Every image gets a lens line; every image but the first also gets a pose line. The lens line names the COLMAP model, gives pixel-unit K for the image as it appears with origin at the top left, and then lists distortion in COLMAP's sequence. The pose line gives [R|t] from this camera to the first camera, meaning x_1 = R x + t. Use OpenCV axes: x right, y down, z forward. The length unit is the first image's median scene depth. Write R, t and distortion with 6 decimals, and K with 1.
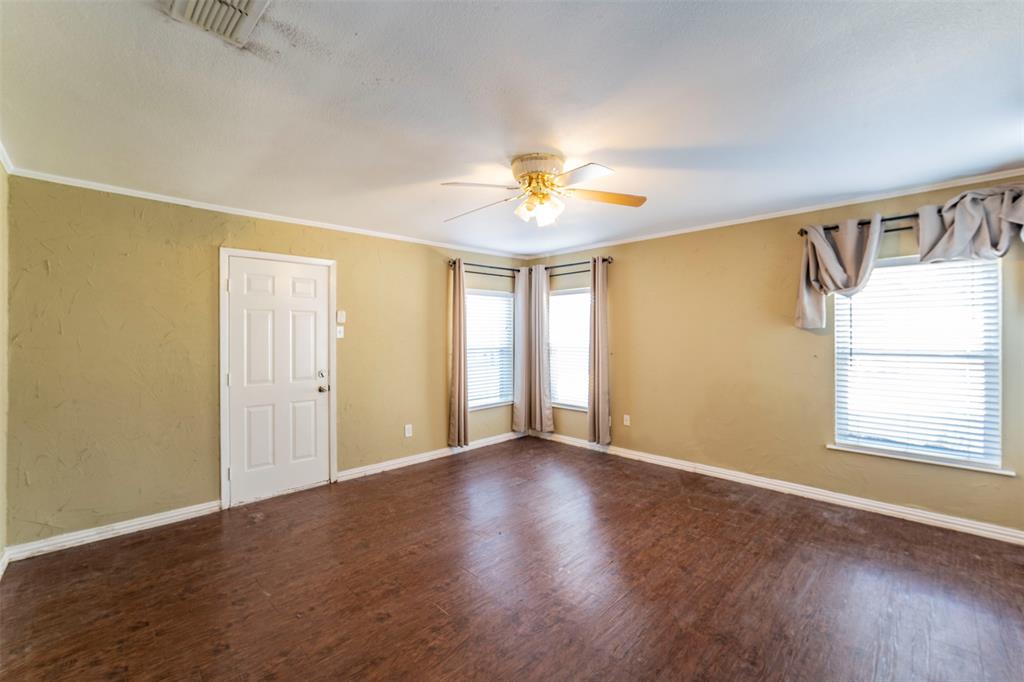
lens RADIAL K [[420.2, 0, 510.0], [0, 420.2, 338.1], [0, 0, 1]] dist [-0.023820, 0.000135]
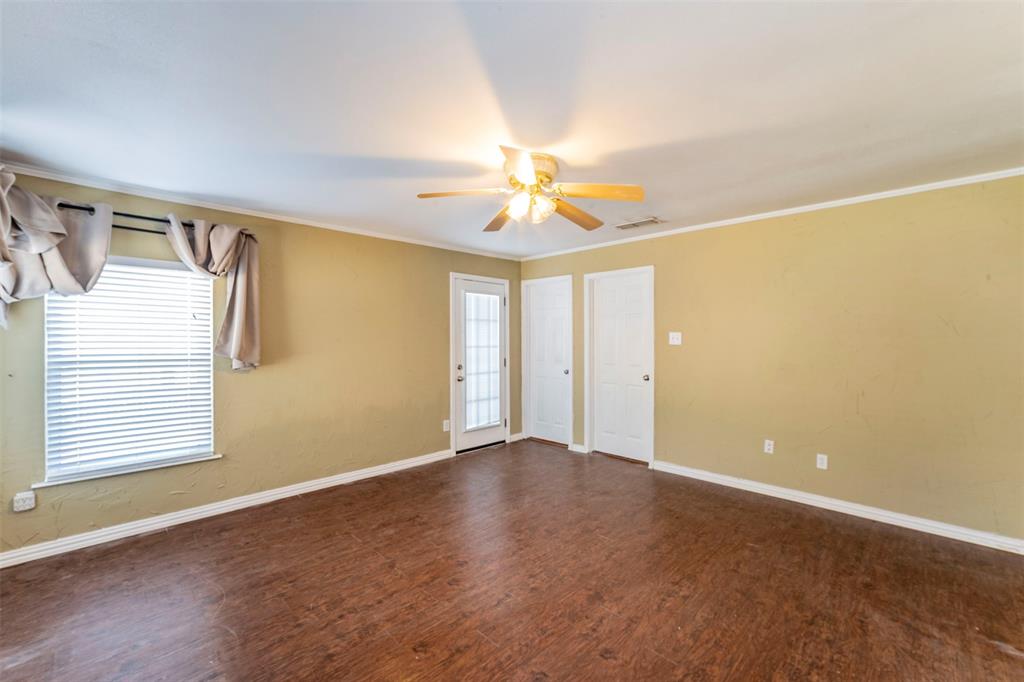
lens RADIAL K [[420.2, 0, 510.0], [0, 420.2, 338.1], [0, 0, 1]] dist [-0.023820, 0.000135]
pose [[-0.999955, 0.007562, -0.005767, 0.125111], [0.007518, 0.999943, 0.007570, -0.014225], [0.005824, 0.007526, -0.999955, 1.981862]]
